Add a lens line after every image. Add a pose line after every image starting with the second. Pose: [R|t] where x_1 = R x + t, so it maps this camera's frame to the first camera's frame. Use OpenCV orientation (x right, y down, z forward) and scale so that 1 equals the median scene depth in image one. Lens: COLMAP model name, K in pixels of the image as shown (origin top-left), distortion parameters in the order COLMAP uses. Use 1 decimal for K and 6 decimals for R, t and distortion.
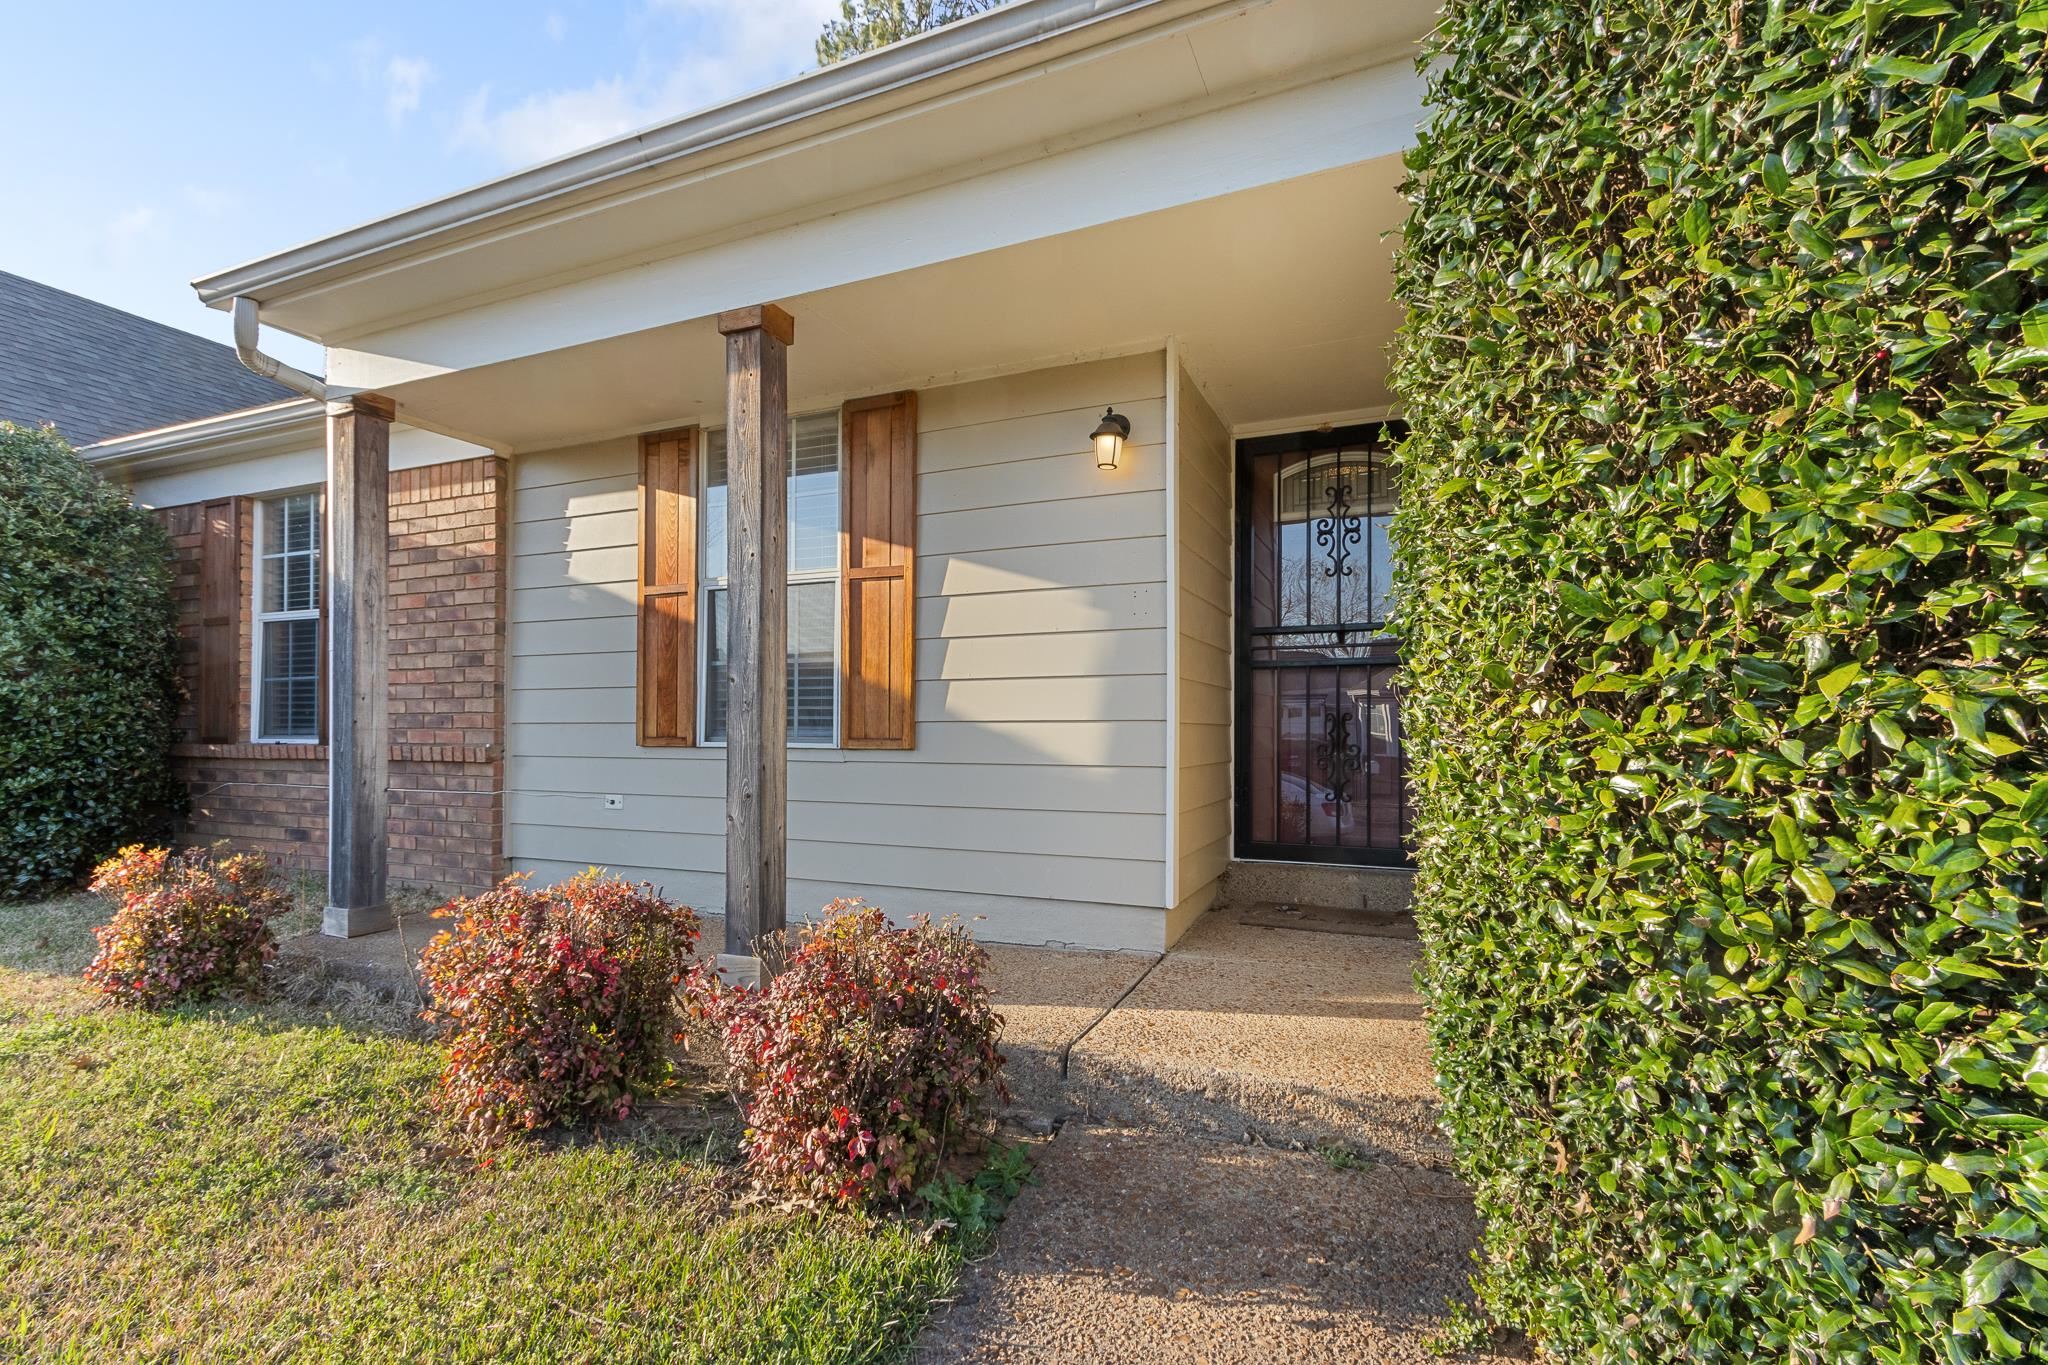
lens RADIAL K [[948.0, 0, 1014.6], [0, 948.0, 726.7], [0, 0, 1]] dist [0.024883, -0.000211]
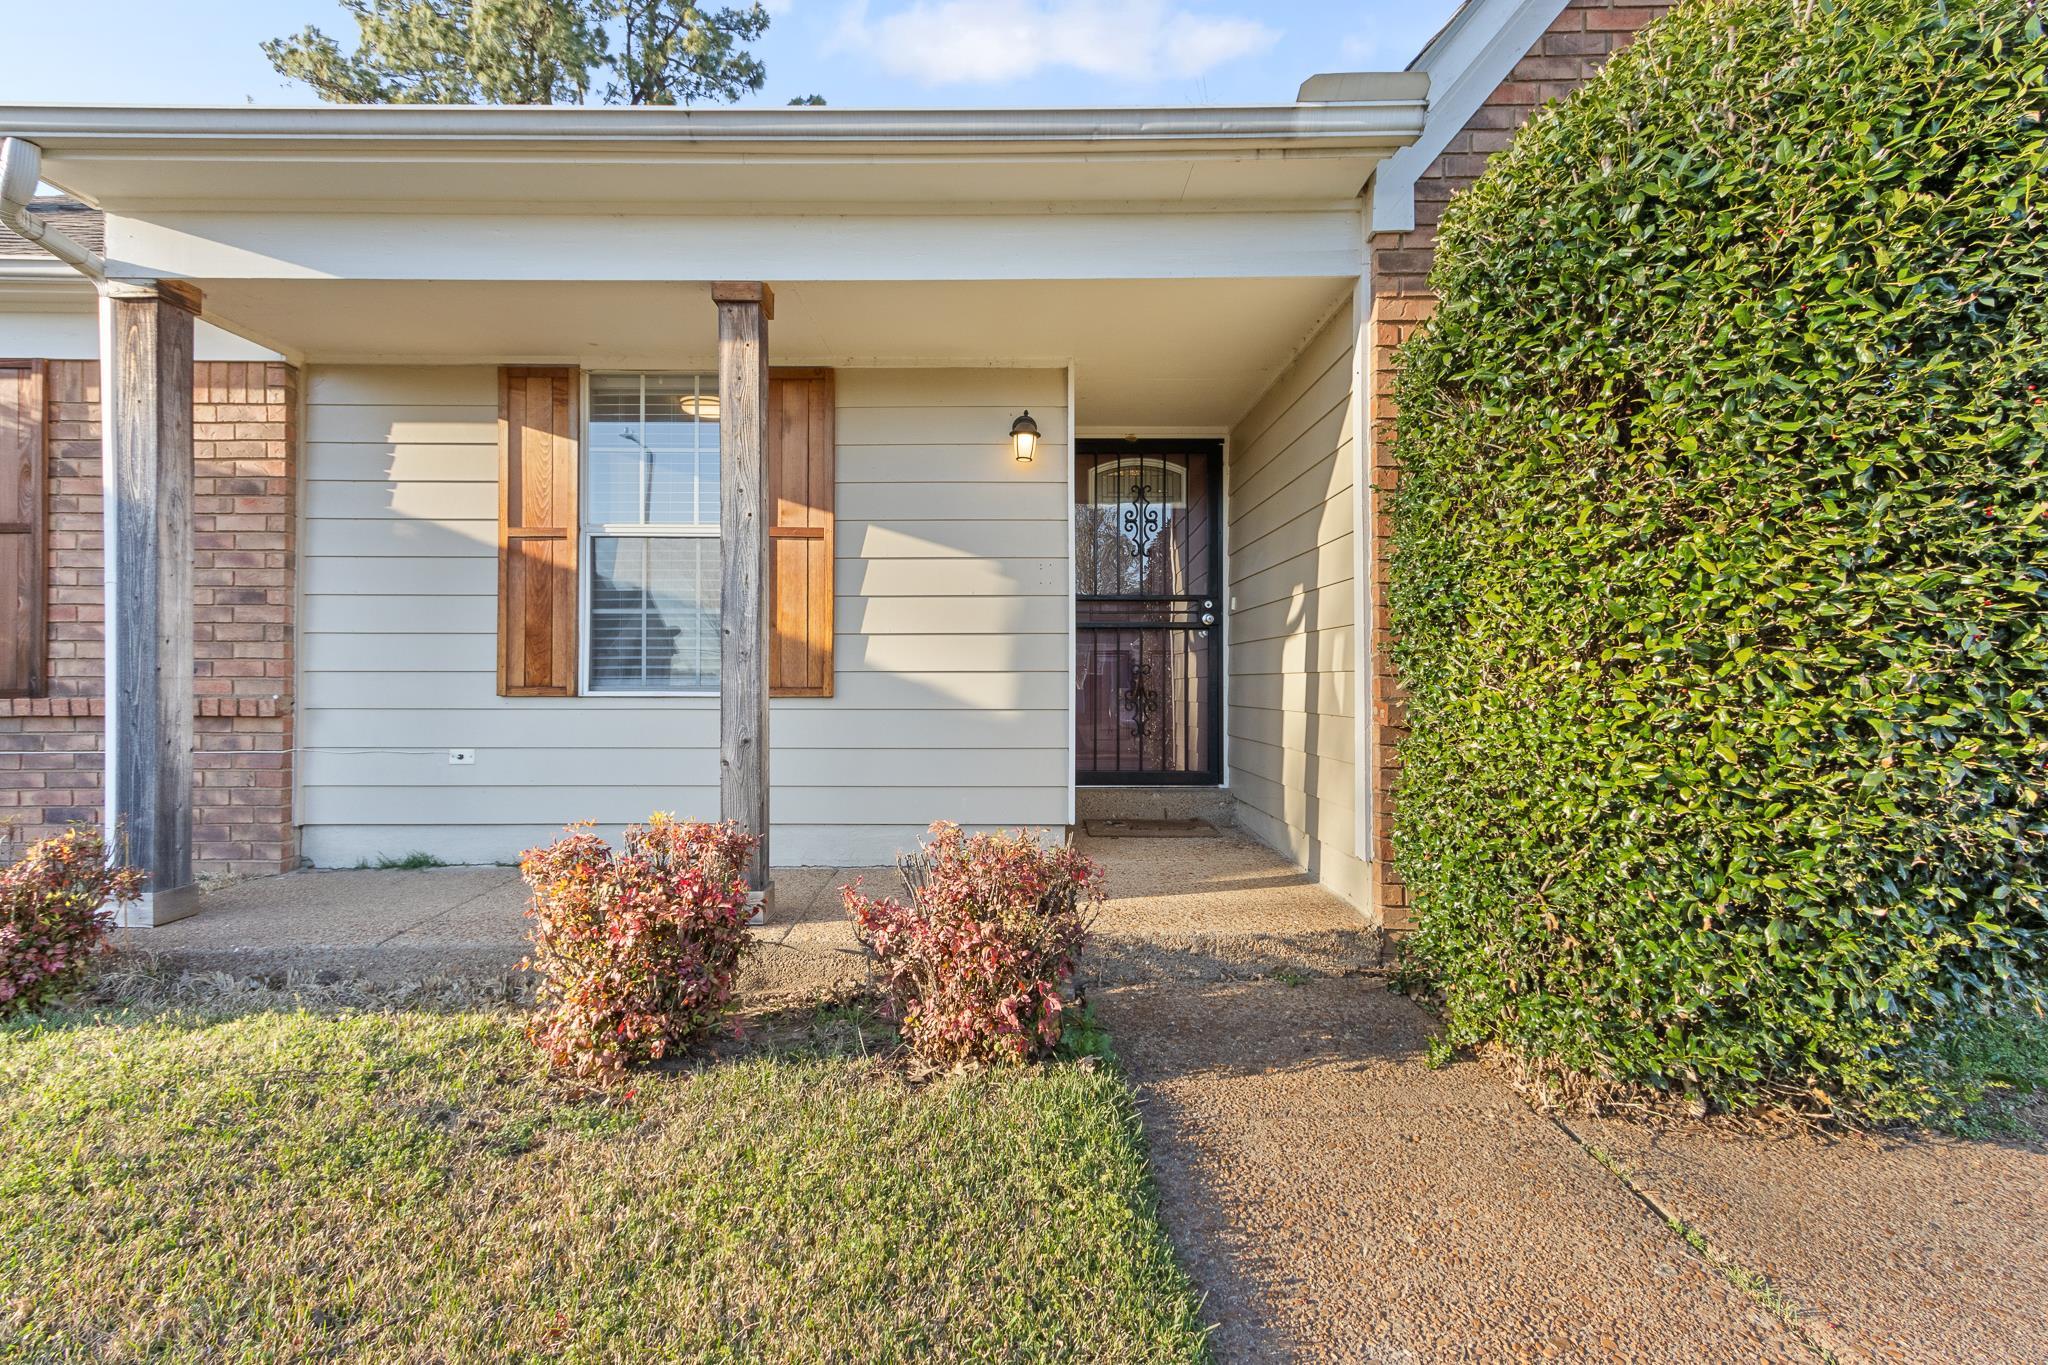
lens RADIAL K [[924.8, 0, 1006.3], [0, 924.8, 680.3], [0, 0, 1]] dist [0.023284, 0.000109]
pose [[0.913910, -0.000158, 0.405917, -0.363365], [-0.001476, 0.999992, 0.003713, 0.000420], [-0.405915, -0.003993, 0.913902, -0.055513]]
